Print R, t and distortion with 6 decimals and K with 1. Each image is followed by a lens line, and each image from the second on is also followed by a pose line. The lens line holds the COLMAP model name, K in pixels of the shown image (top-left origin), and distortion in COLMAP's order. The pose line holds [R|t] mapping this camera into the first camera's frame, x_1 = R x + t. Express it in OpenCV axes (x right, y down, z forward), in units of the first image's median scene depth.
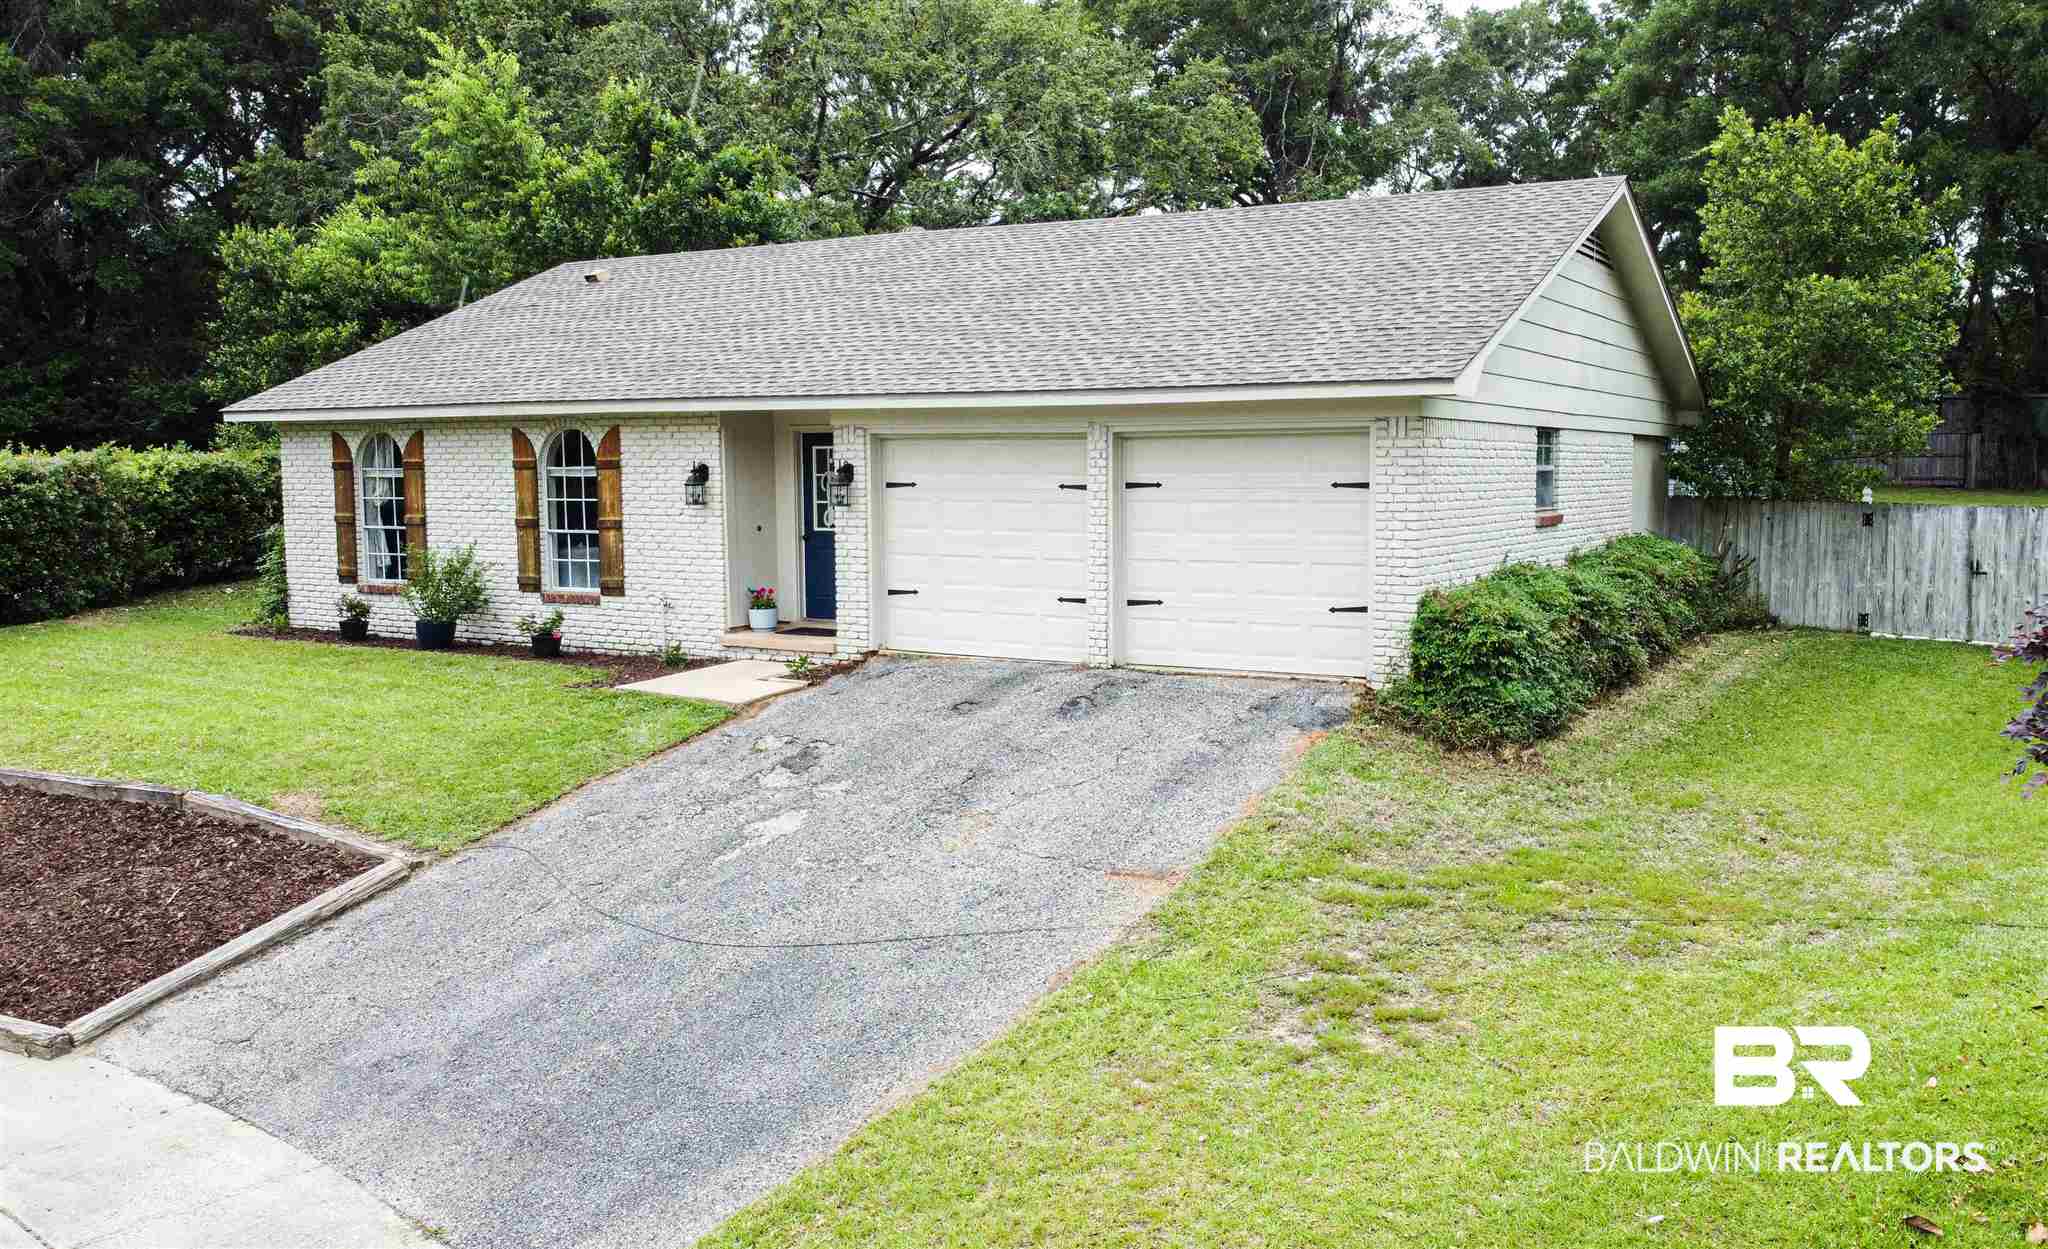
lens RADIAL K [[1668.0, 0, 1103.6], [0, 1668.0, 618.8], [0, 0, 1]] dist [0.000876, 0.003801]
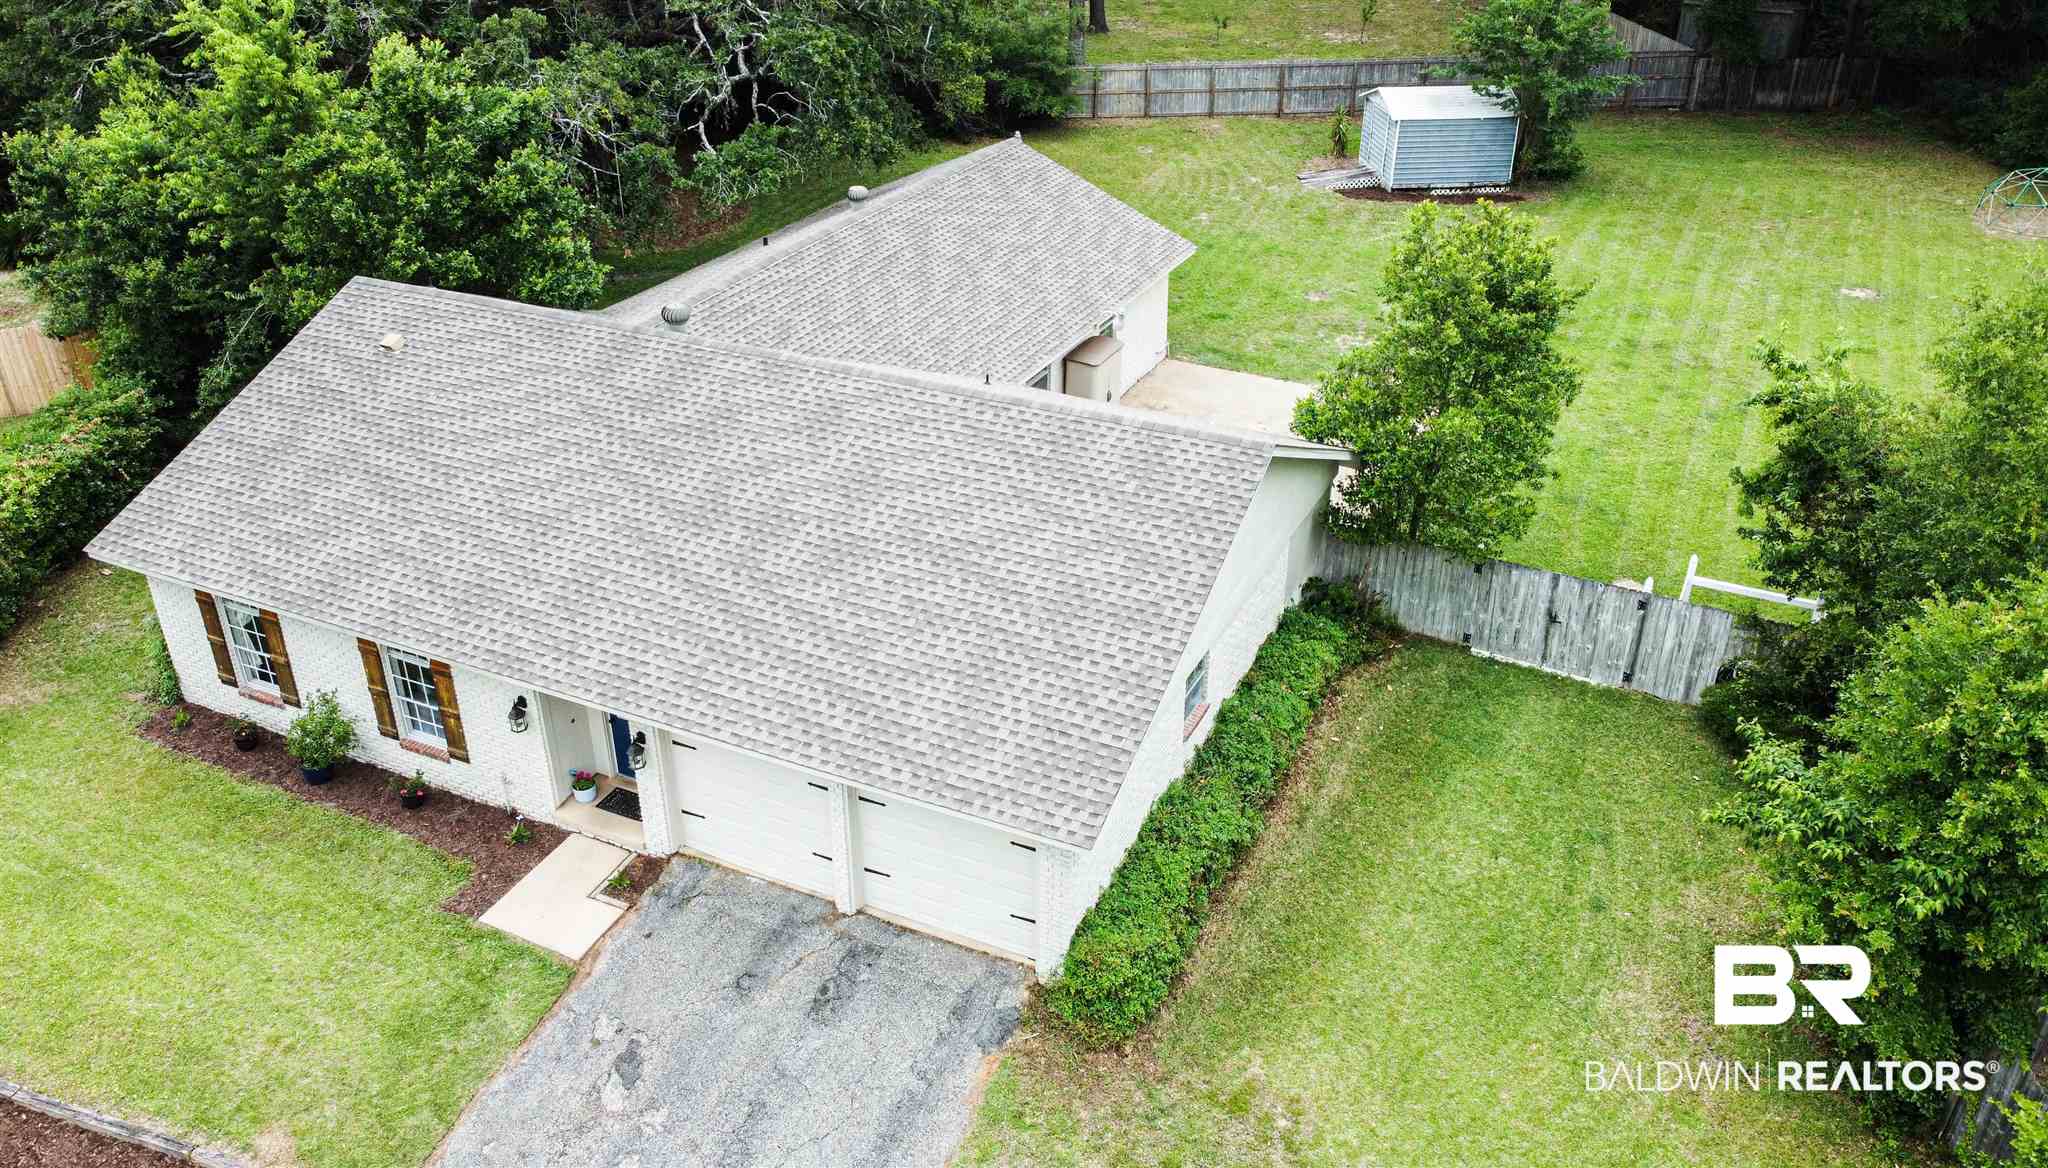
lens RADIAL K [[1563.7, 0, 1019.7], [0, 1563.7, 572.9], [0, 0, 1]] dist [-0.003268, 0.012321]
pose [[0.997882, -0.030451, 0.057478, 0.060139], [0.006161, 0.923923, 0.382528, -0.574941], [-0.064753, -0.381364, 0.922154, -0.054213]]
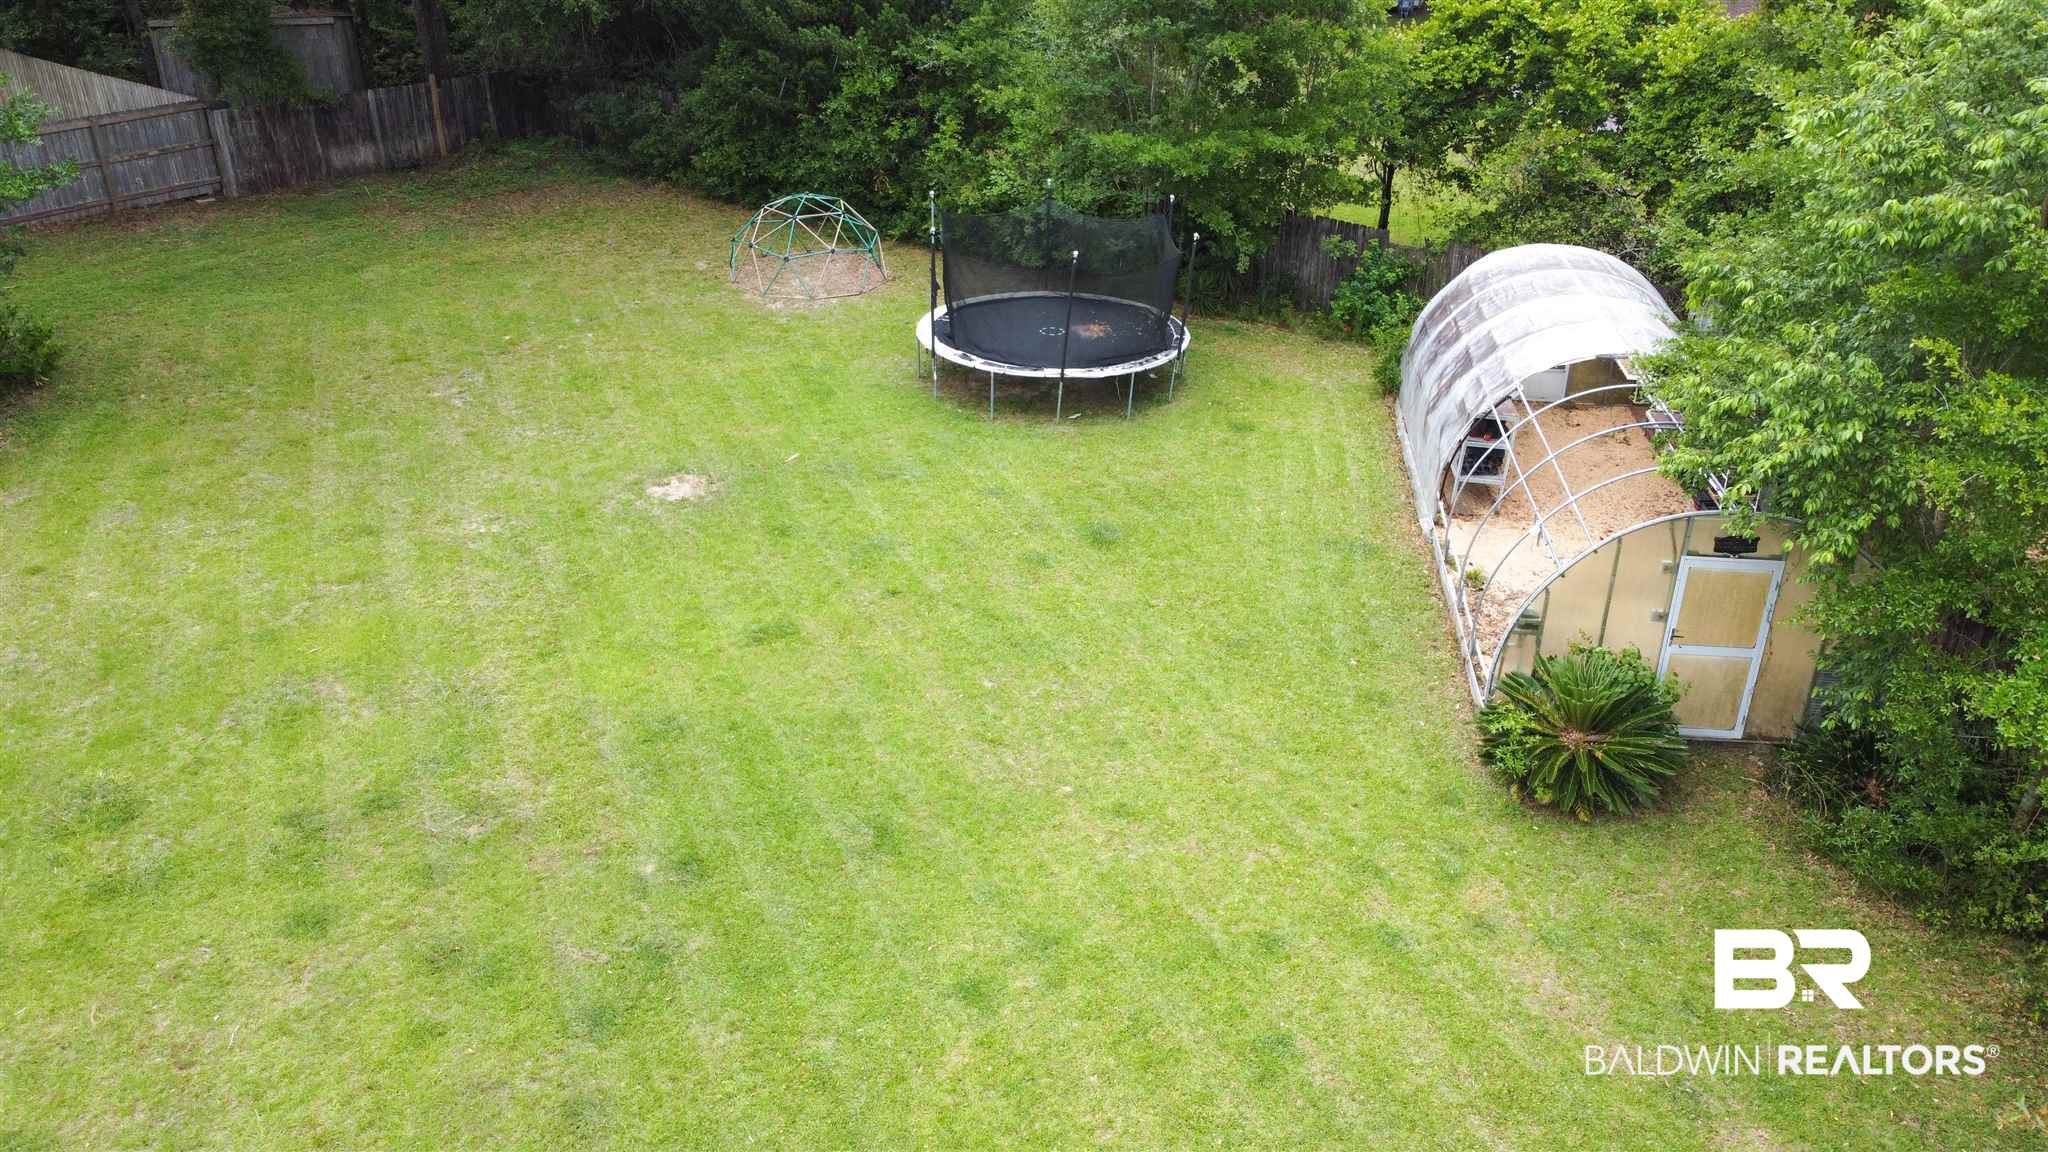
lens RADIAL K [[1501.5, 0, 1015.3], [0, 1501.5, 576.4], [0, 0, 1]] dist [0.008215, 0.002646]
pose [[0.604702, -0.368285, 0.706188, 0.695082], [0.085013, 0.911448, 0.402535, -0.463785], [-0.791901, -0.183379, 0.582464, 1.153769]]
